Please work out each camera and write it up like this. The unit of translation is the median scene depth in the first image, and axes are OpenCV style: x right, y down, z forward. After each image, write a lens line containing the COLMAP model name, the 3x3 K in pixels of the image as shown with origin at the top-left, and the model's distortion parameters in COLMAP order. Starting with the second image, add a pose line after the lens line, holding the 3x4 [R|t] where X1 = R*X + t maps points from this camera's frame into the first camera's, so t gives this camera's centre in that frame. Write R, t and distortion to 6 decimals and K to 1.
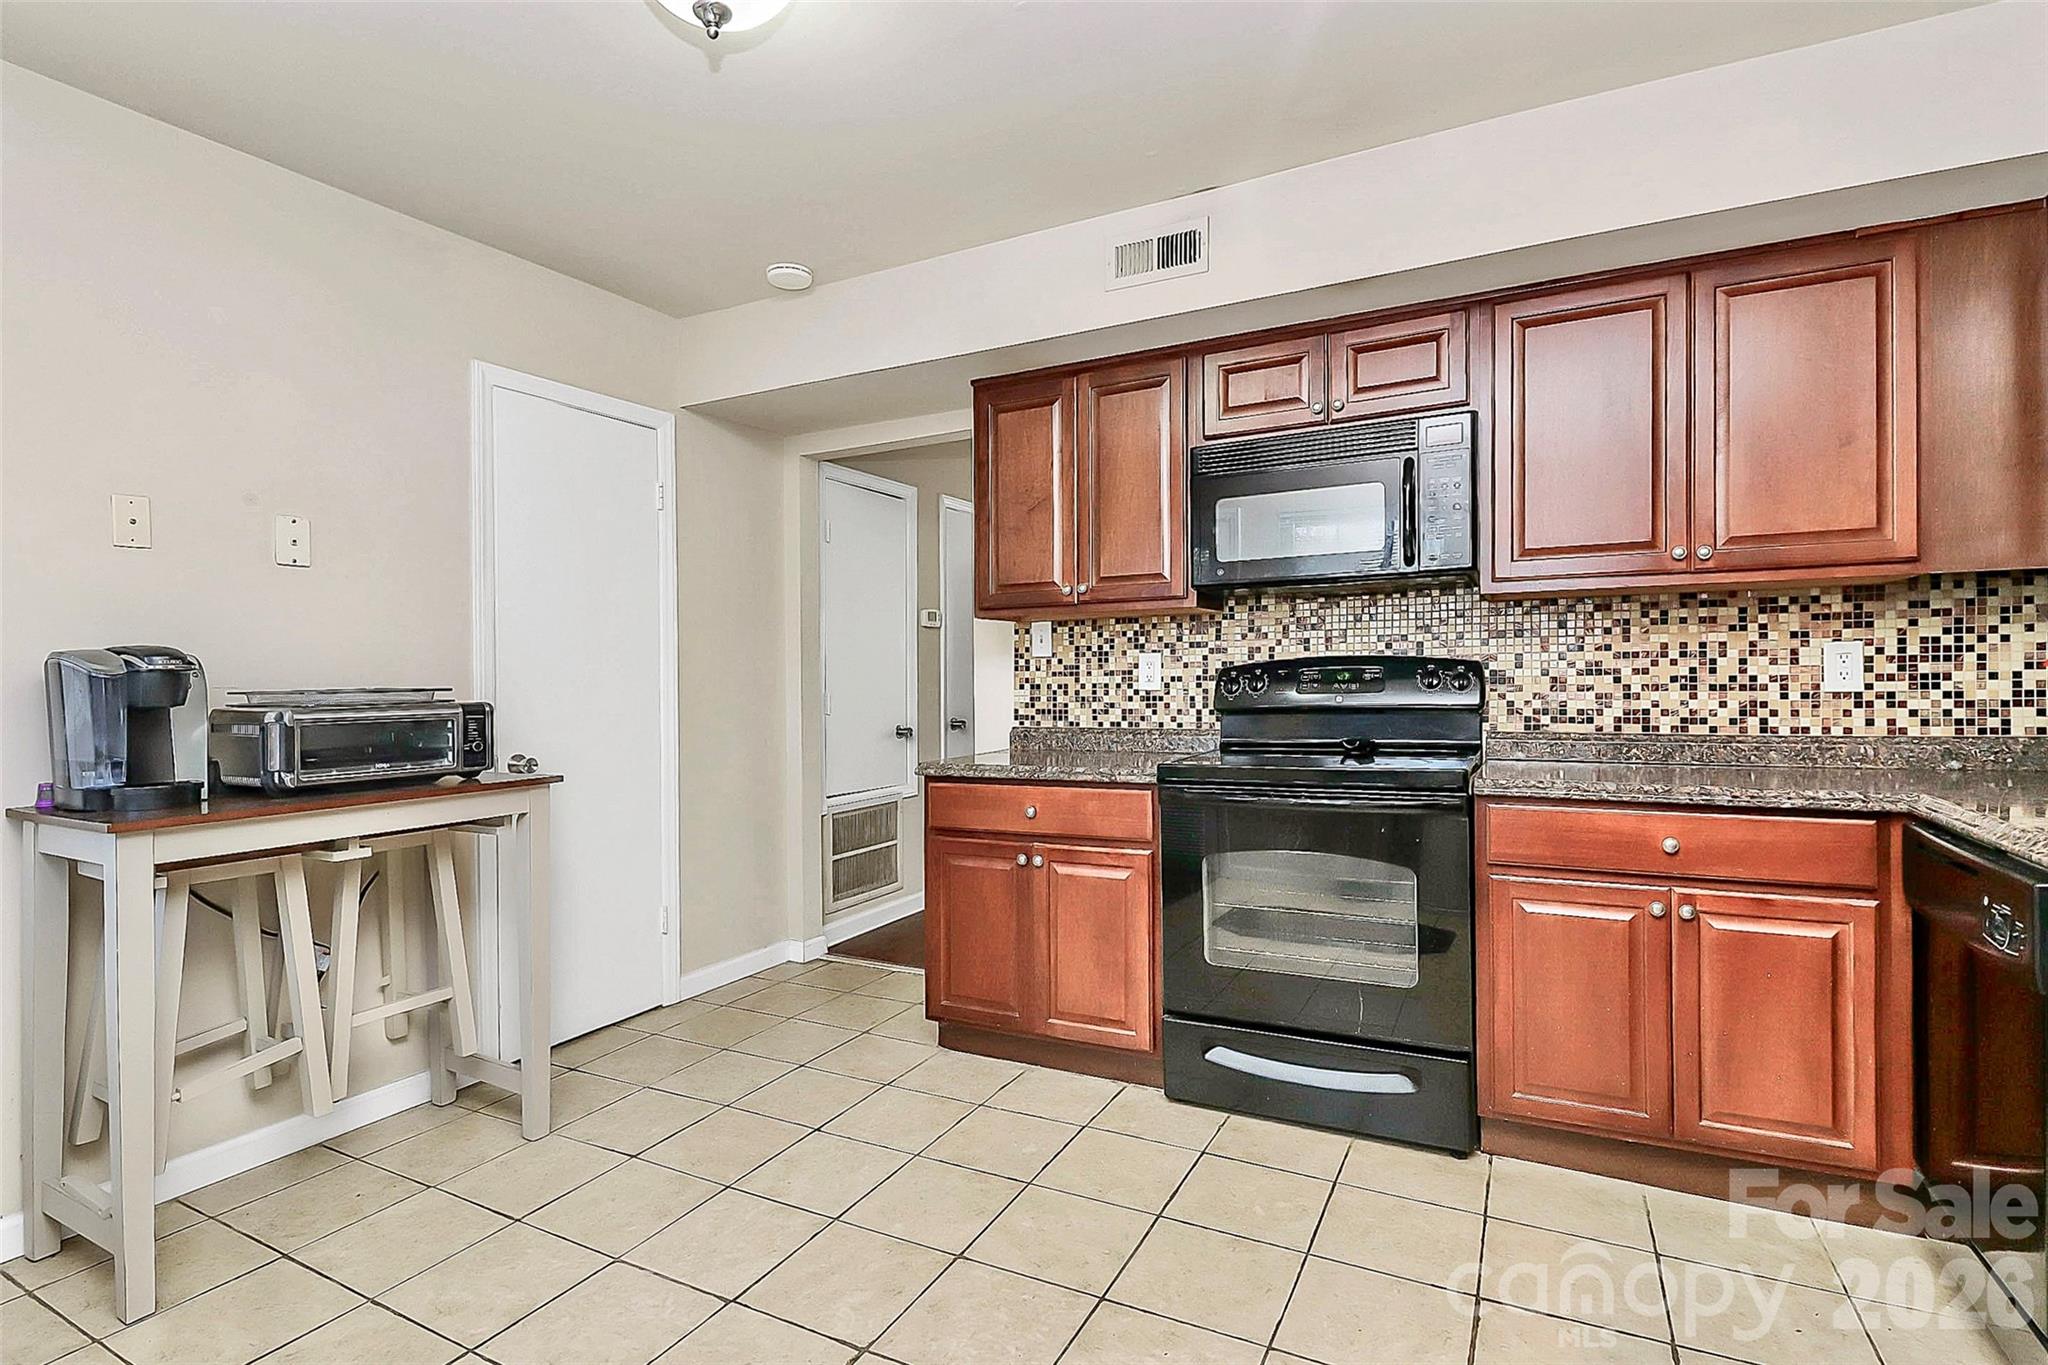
lens RADIAL K [[971.8, 0, 1026.7], [0, 971.8, 672.8], [0, 0, 1]] dist [0.000958, -0.014985]
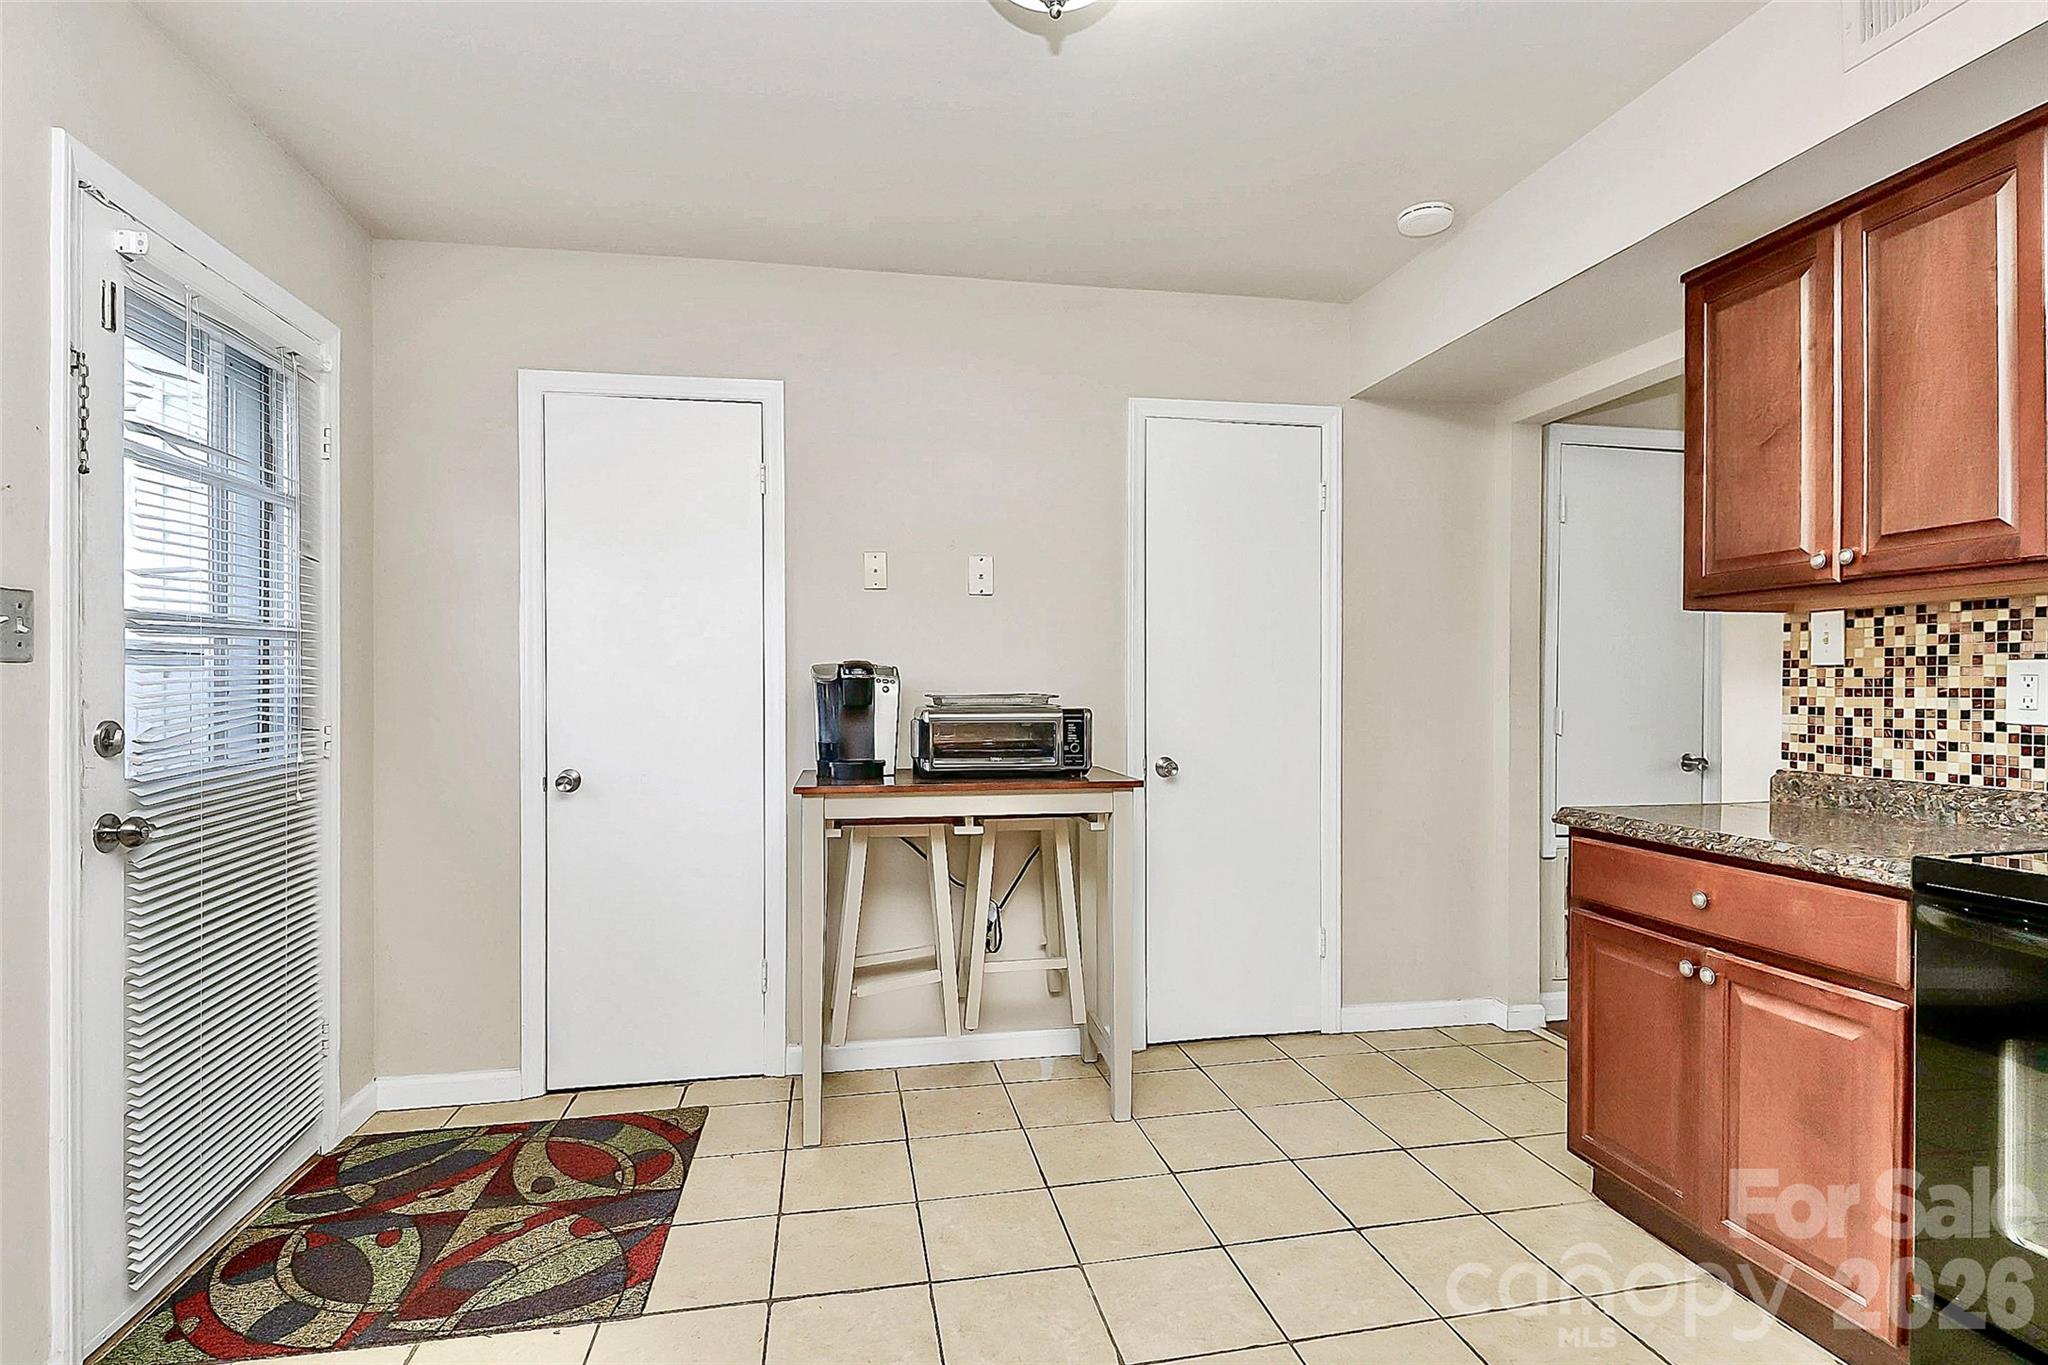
lens RADIAL K [[971.8, 0, 1026.7], [0, 971.8, 672.8], [0, 0, 1]] dist [0.000958, -0.014985]
pose [[0.625462, 0.006299, -0.780229, 0.192941], [-0.007704, 0.999969, 0.001897, -0.008809], [0.780217, 0.004824, 0.625491, 0.186859]]
